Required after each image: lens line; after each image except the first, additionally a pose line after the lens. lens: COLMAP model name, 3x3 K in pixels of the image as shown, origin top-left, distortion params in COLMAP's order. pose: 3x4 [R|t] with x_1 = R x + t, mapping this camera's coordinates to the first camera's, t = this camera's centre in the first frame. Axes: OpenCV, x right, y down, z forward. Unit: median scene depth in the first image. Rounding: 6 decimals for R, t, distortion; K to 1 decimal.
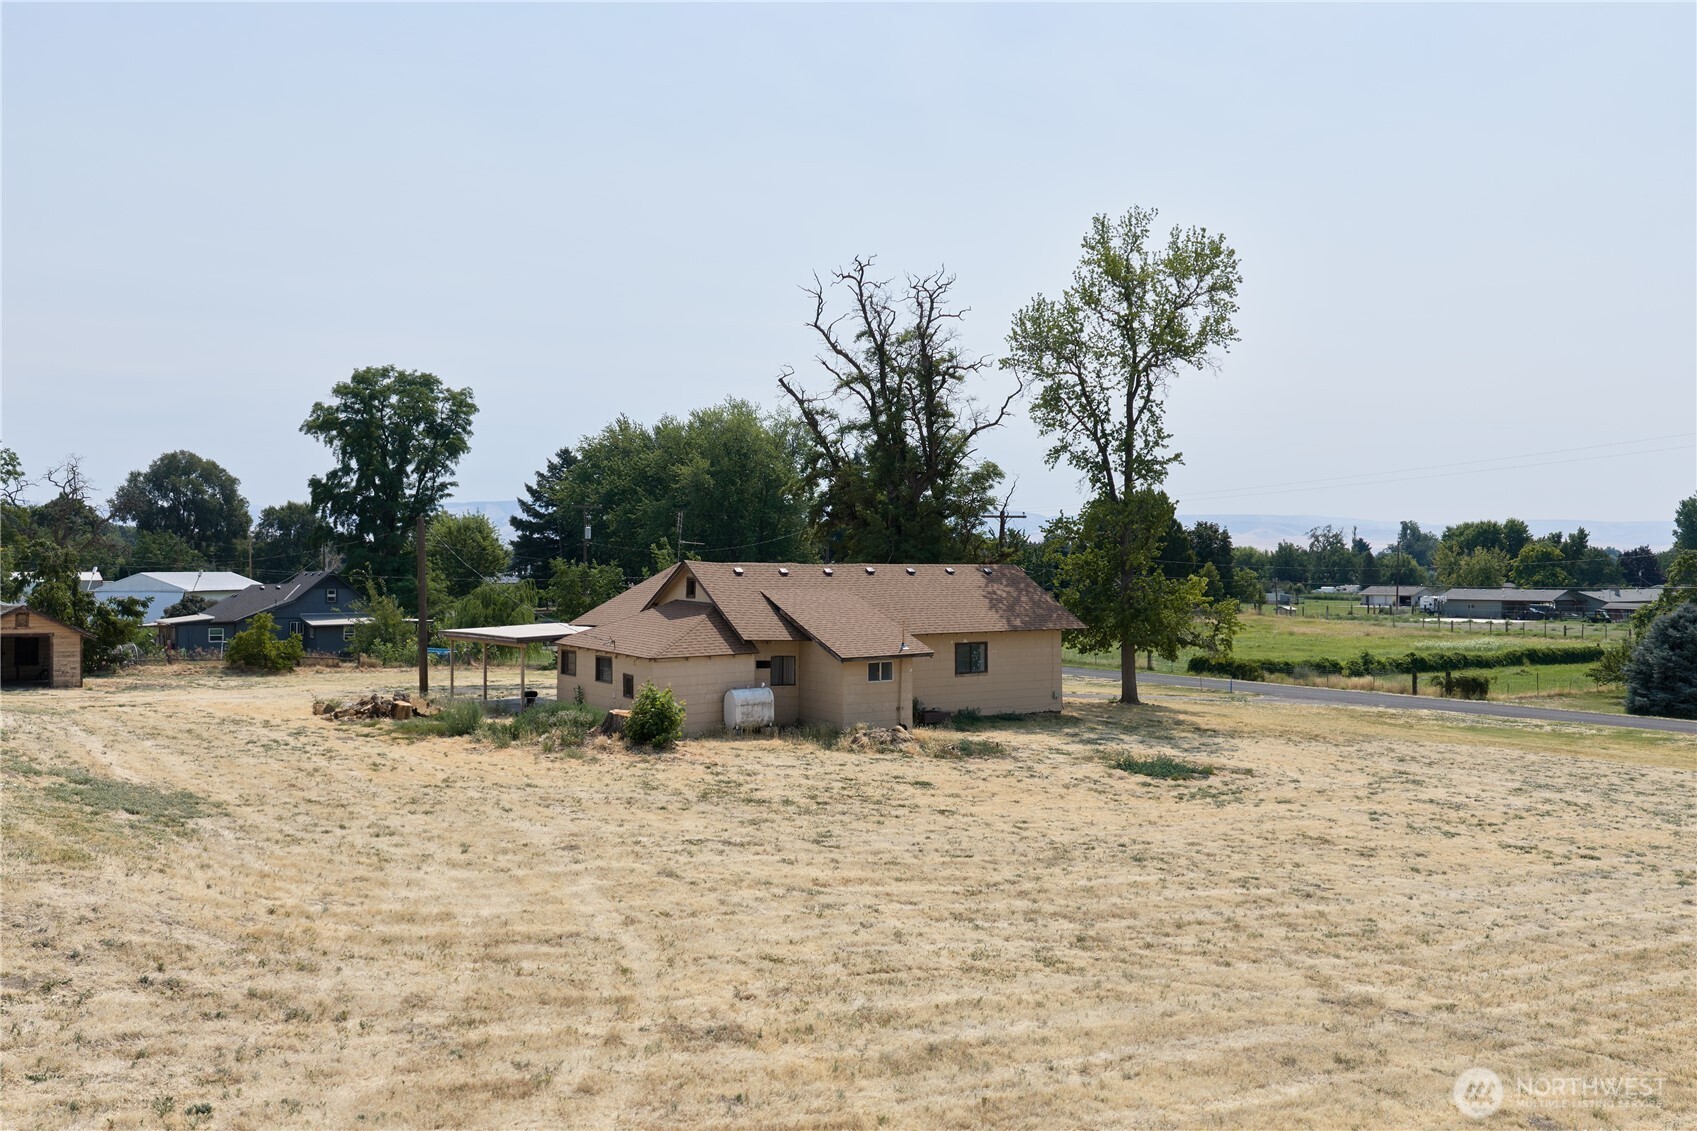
lens RADIAL K [[1394.1, 0, 849.2], [0, 1394.1, 565.1], [0, 0, 1]] dist [0.018125, -0.020271]
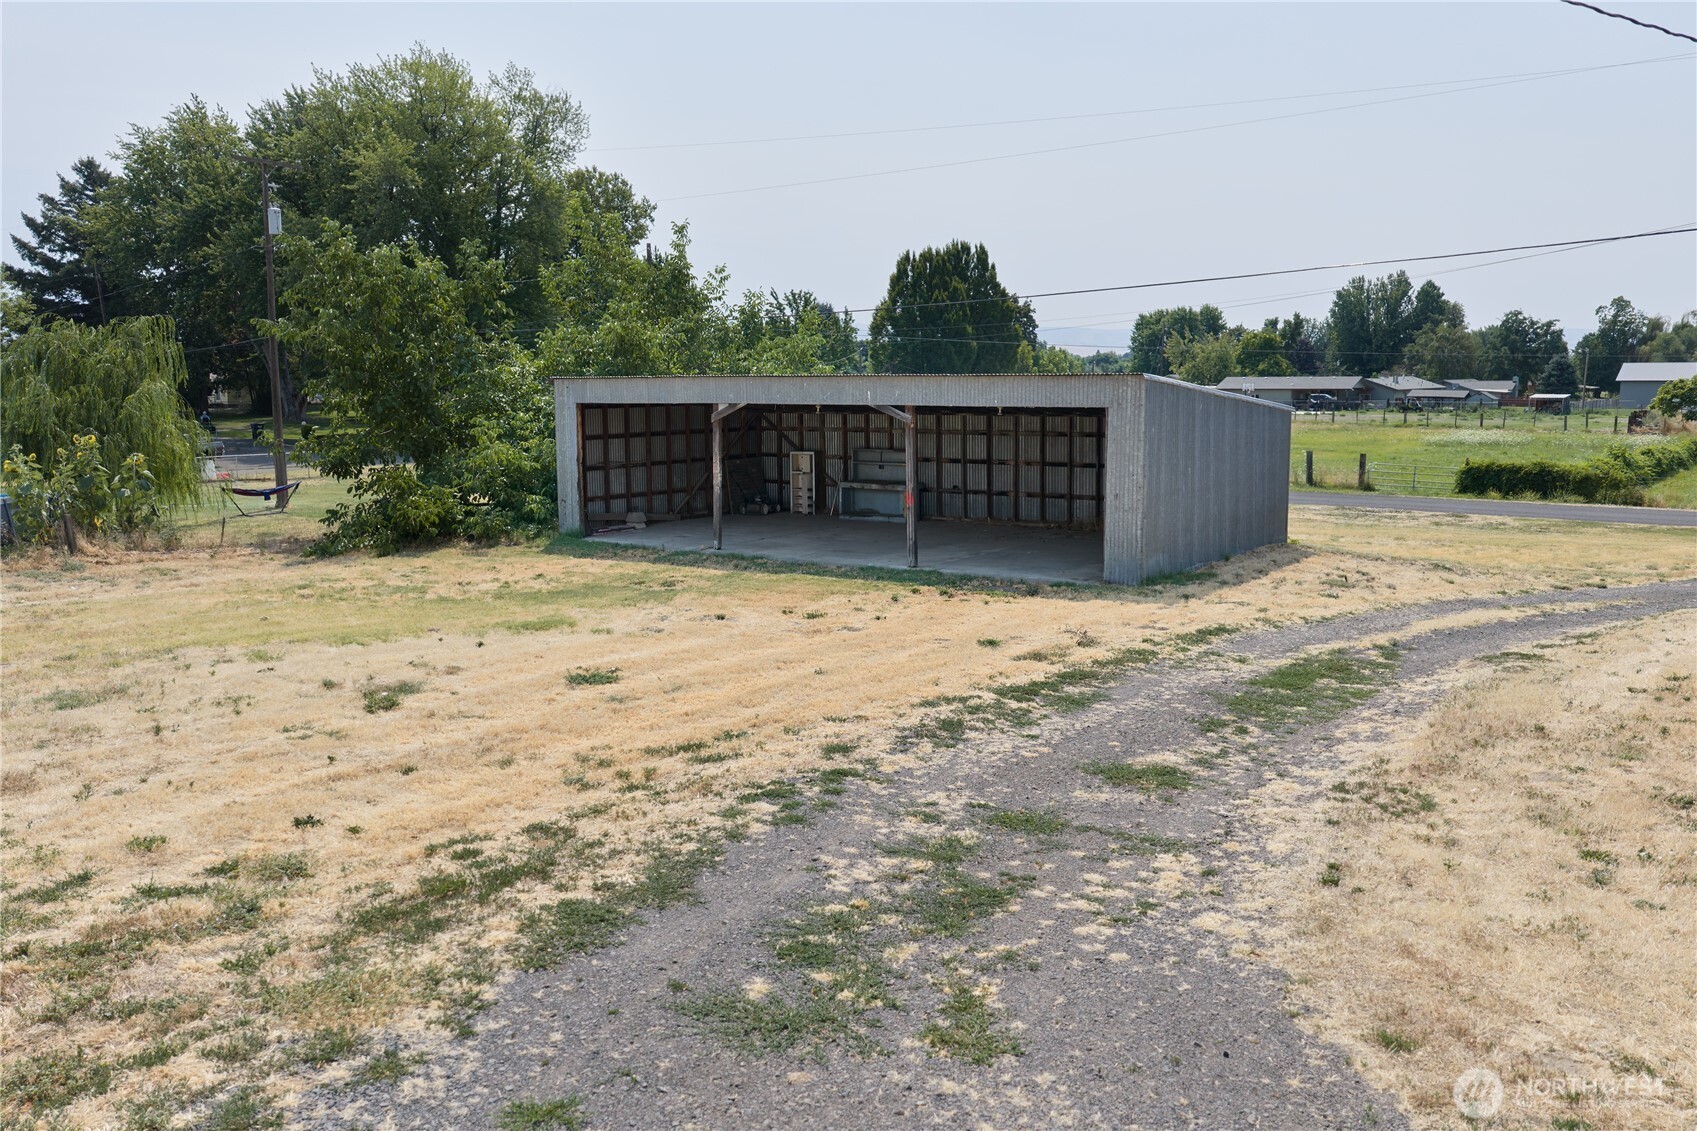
lens RADIAL K [[1394.1, 0, 852.7], [0, 1394.1, 570.3], [0, 0, 1]] dist [0.018125, -0.020271]
pose [[0.947768, -0.049495, 0.315097, -0.084003], [0.004506, 0.989866, 0.141934, 0.013274], [-0.318929, -0.133101, 0.938386, 0.266207]]
